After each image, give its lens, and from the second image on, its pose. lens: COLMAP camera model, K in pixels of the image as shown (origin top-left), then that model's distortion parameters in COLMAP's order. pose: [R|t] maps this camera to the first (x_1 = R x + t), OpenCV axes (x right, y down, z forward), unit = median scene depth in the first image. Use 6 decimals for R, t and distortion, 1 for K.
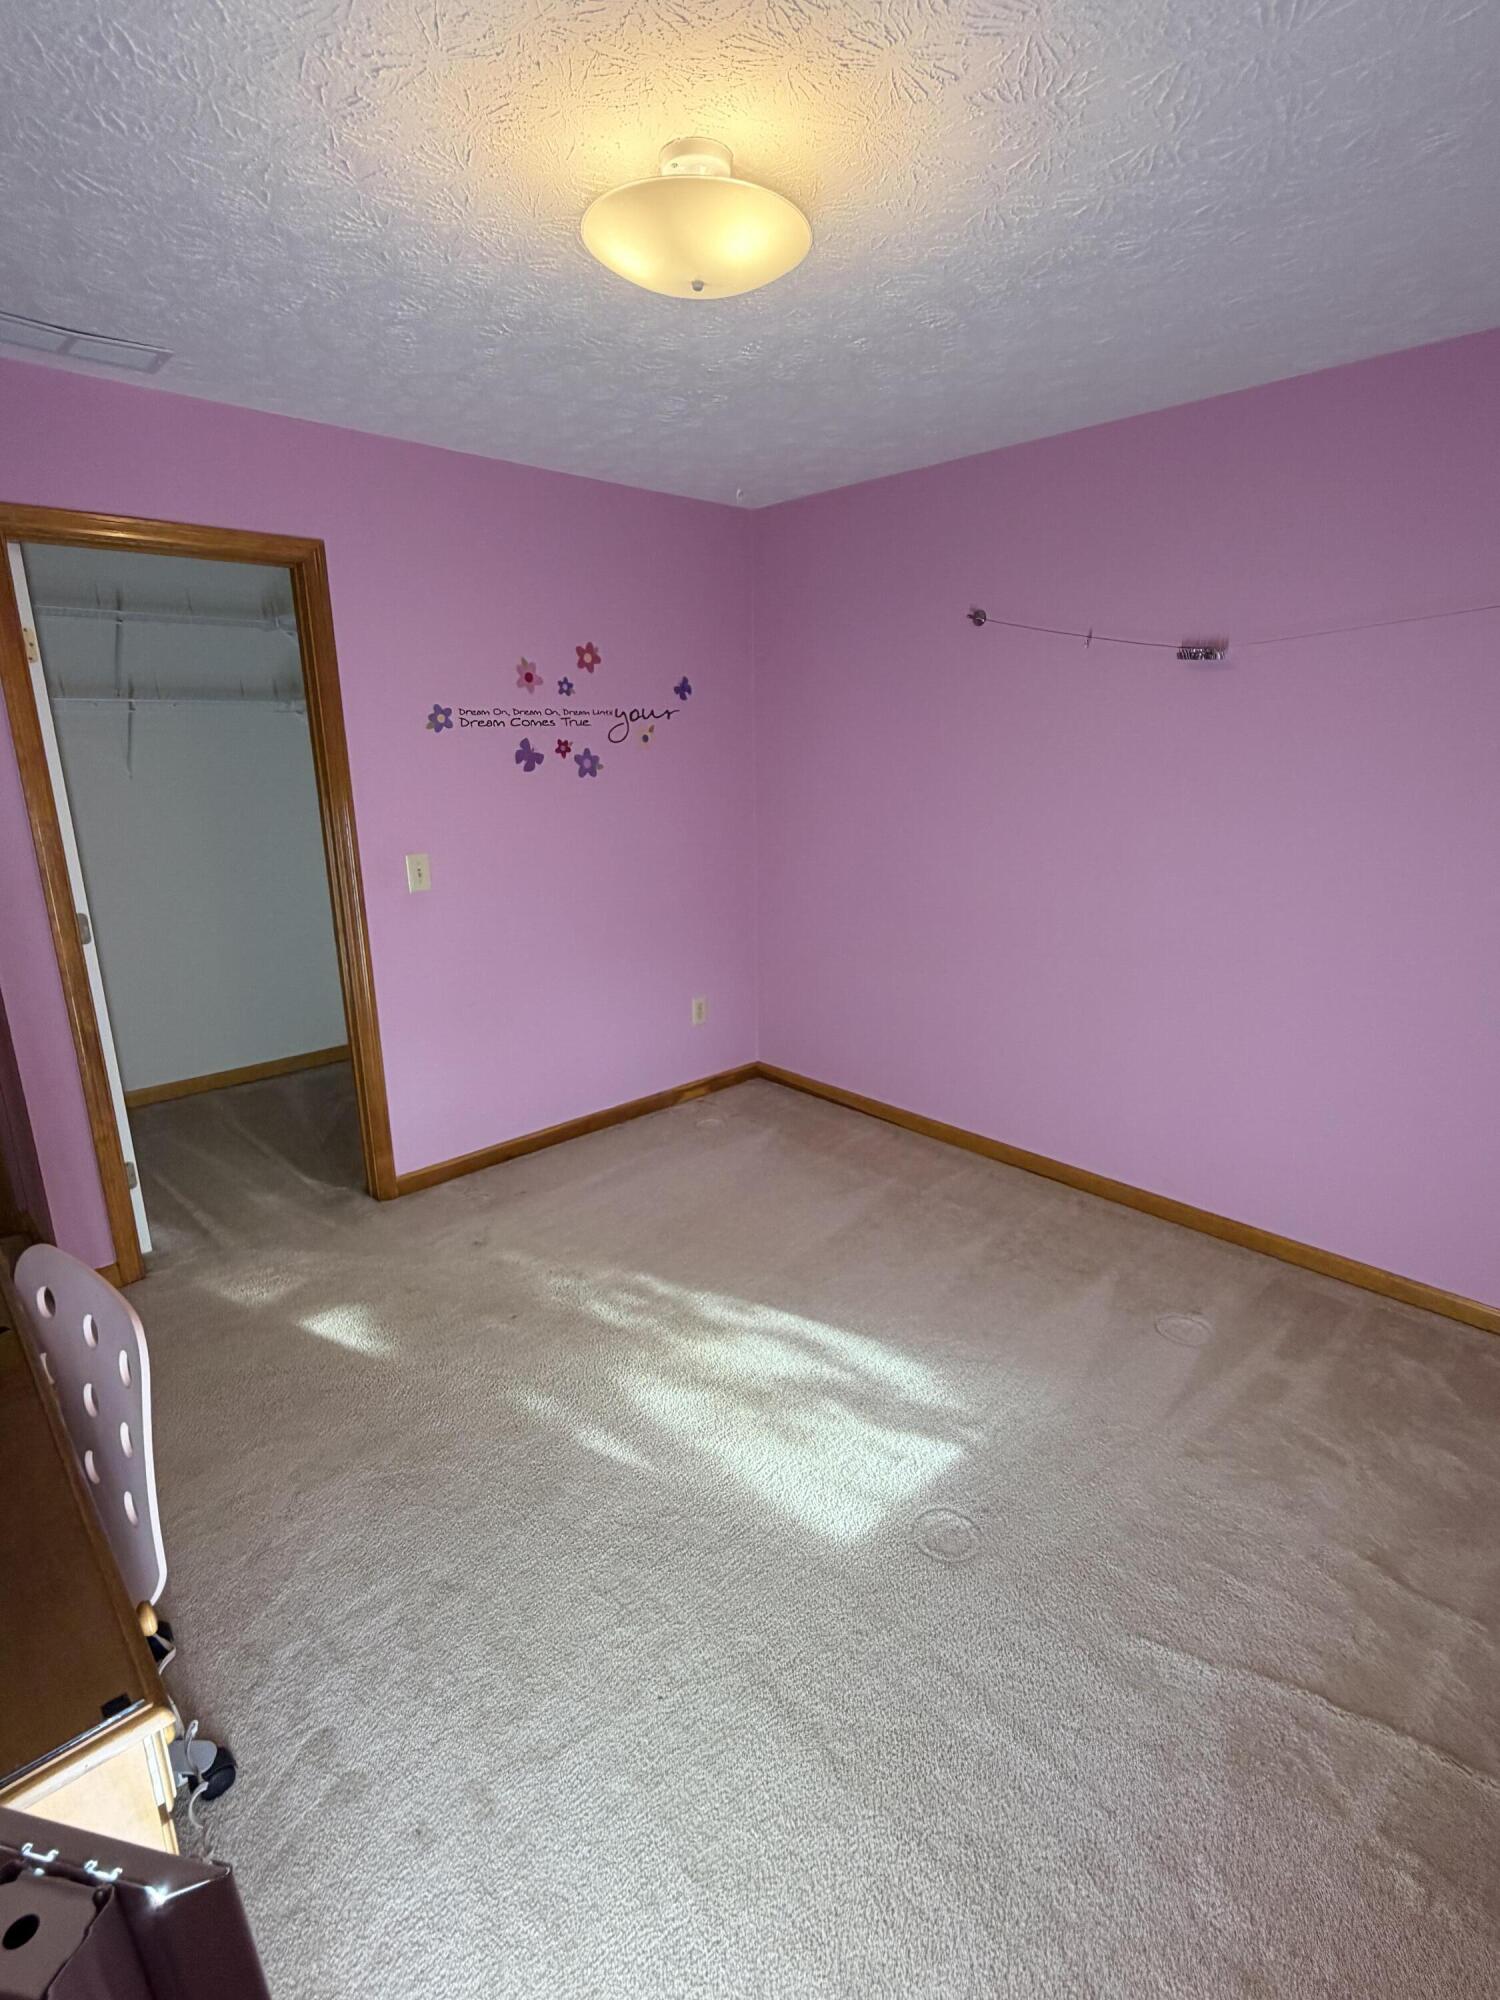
lens RADIAL K [[995.3, 0, 751.9], [0, 995.3, 990.9], [0, 0, 1]] dist [0.002659, 0.000723]
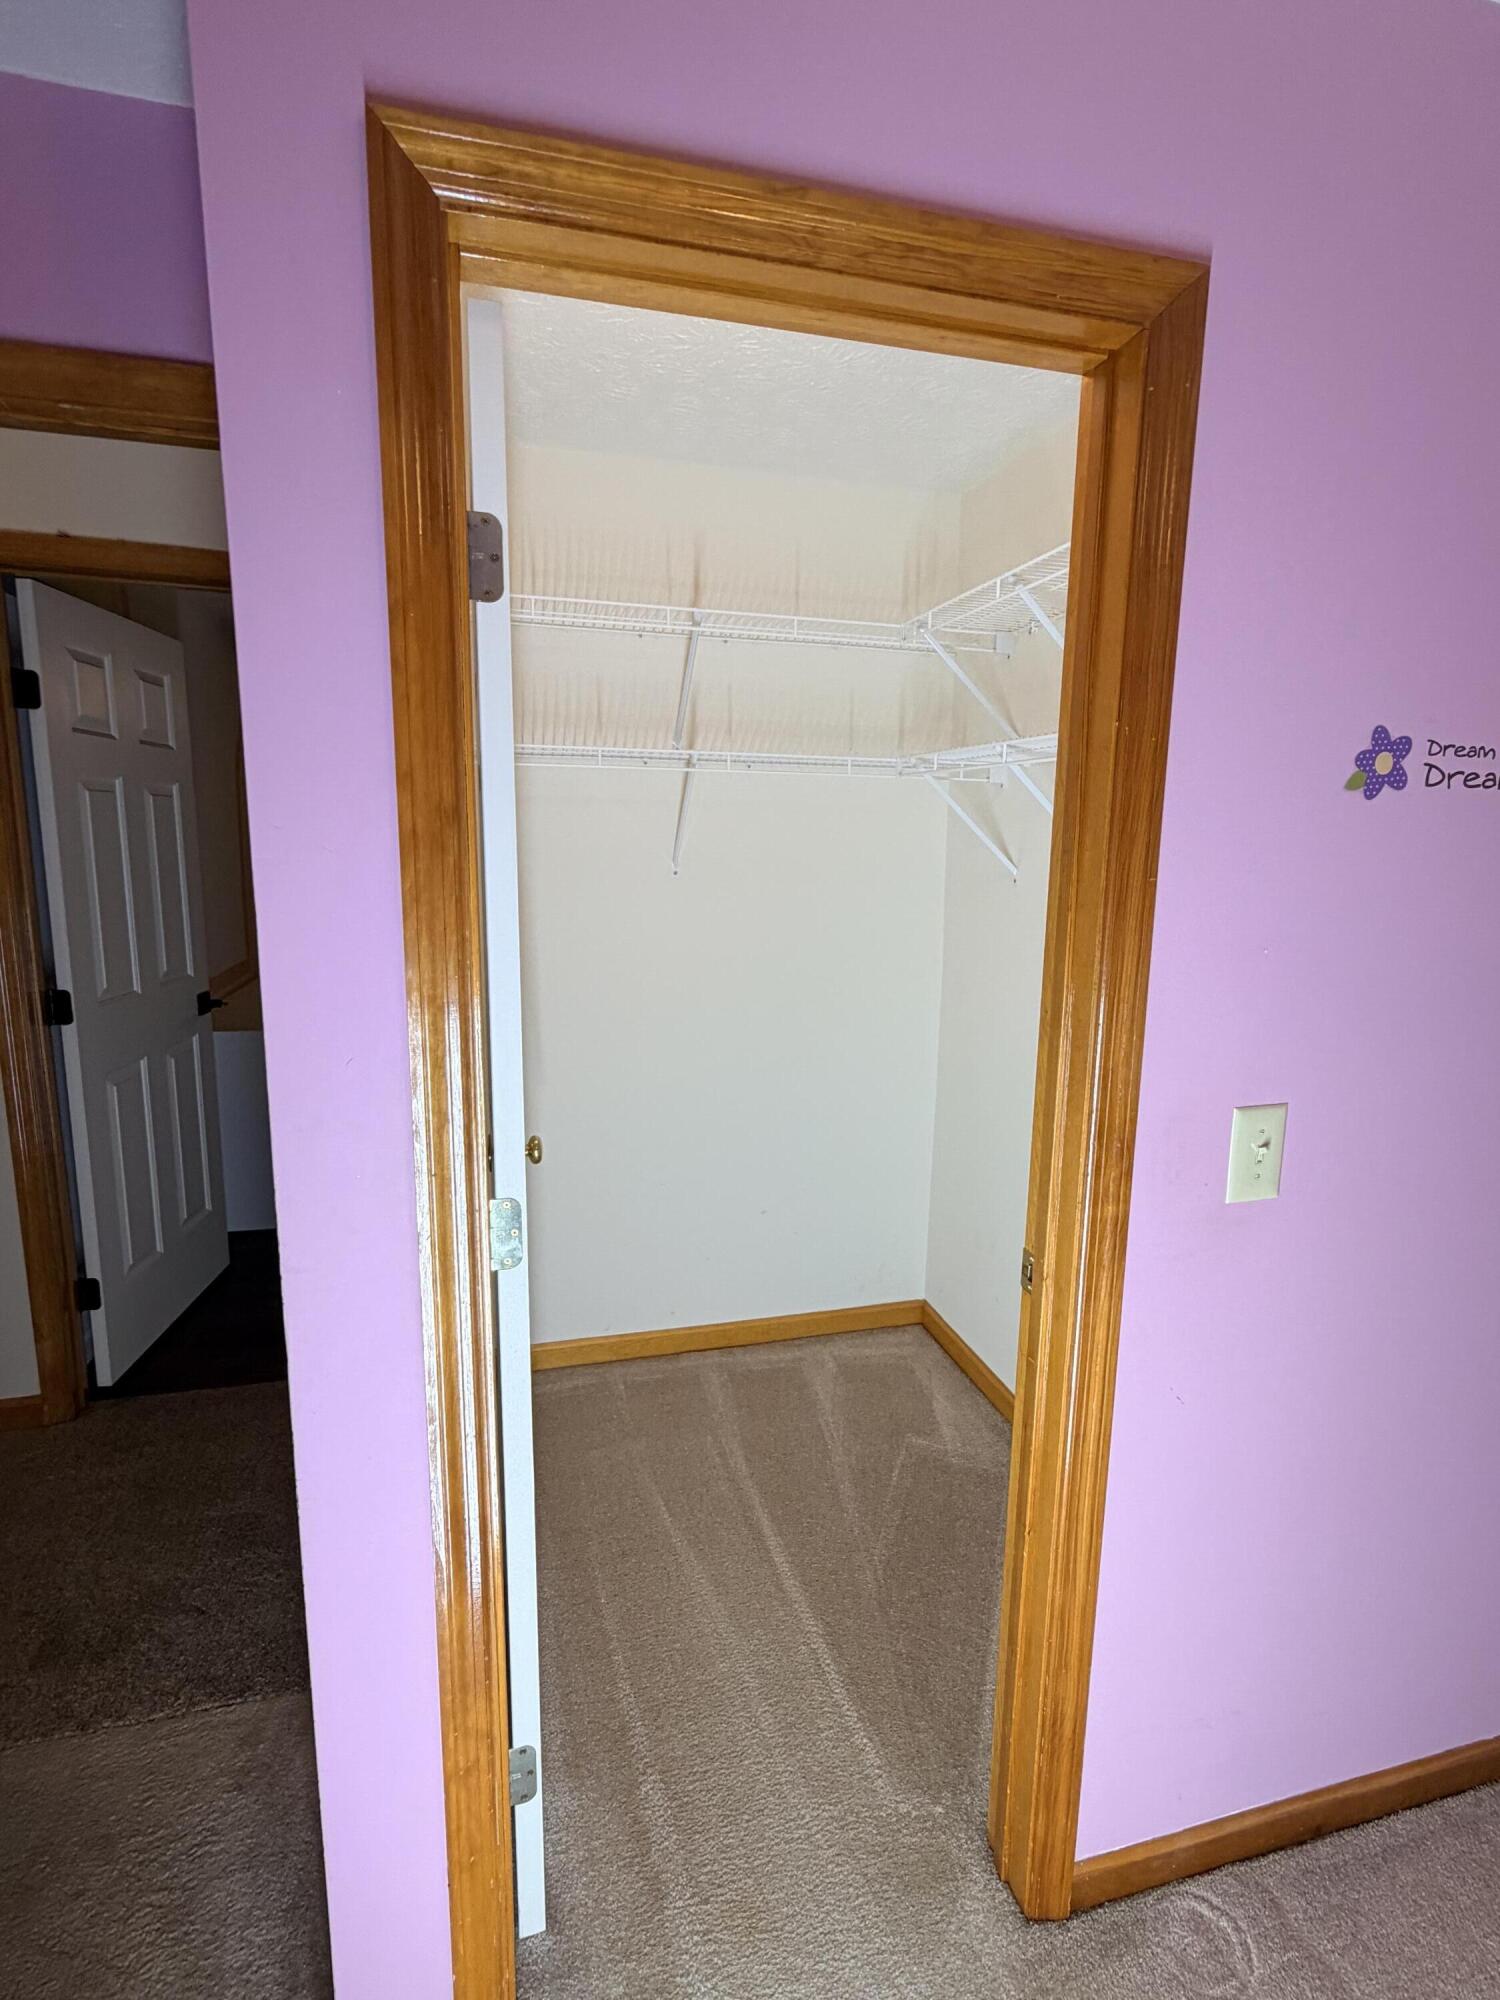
lens RADIAL K [[995.3, 0, 752.9], [0, 995.3, 997.4], [0, 0, 1]] dist [0.002659, 0.000723]
pose [[0.885601, 0.108104, -0.451690, -0.344720], [-0.143442, 0.988652, -0.044622, -0.135674], [0.441740, 0.104308, 0.891058, 0.570169]]
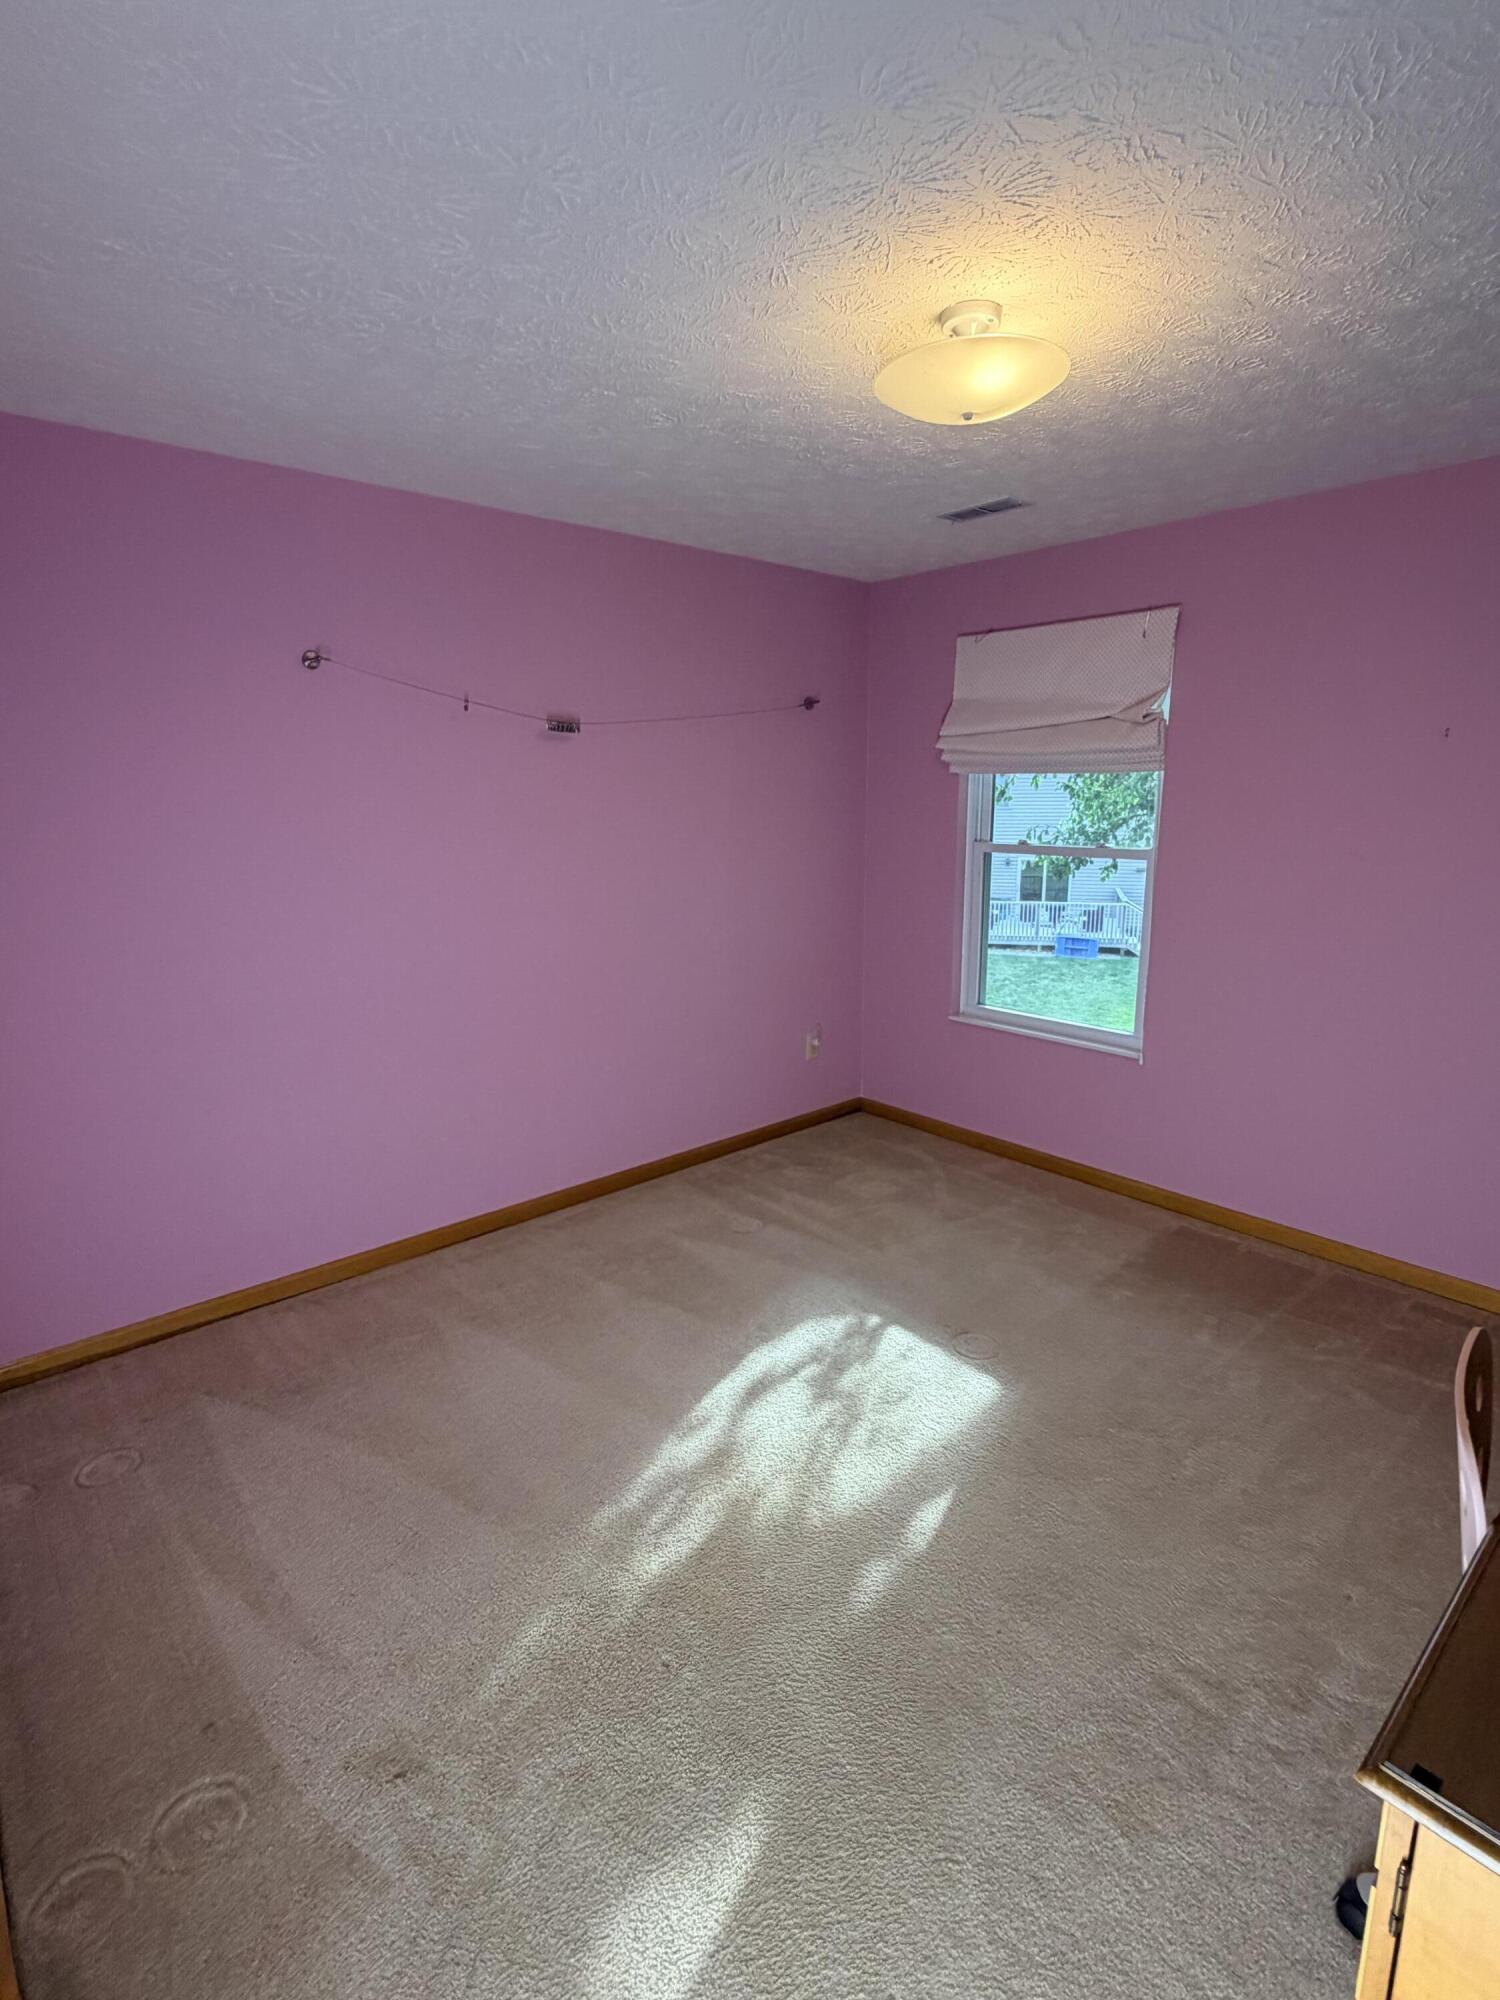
lens RADIAL K [[995.3, 0, 754.9], [0, 995.3, 1000.8], [0, 0, 1]] dist [0.002659, 0.000723]
pose [[0.009128, -0.207752, 0.978139, -0.668592], [0.254078, 0.946559, 0.198673, -0.173939], [-0.967141, 0.246710, 0.061426, 0.659873]]
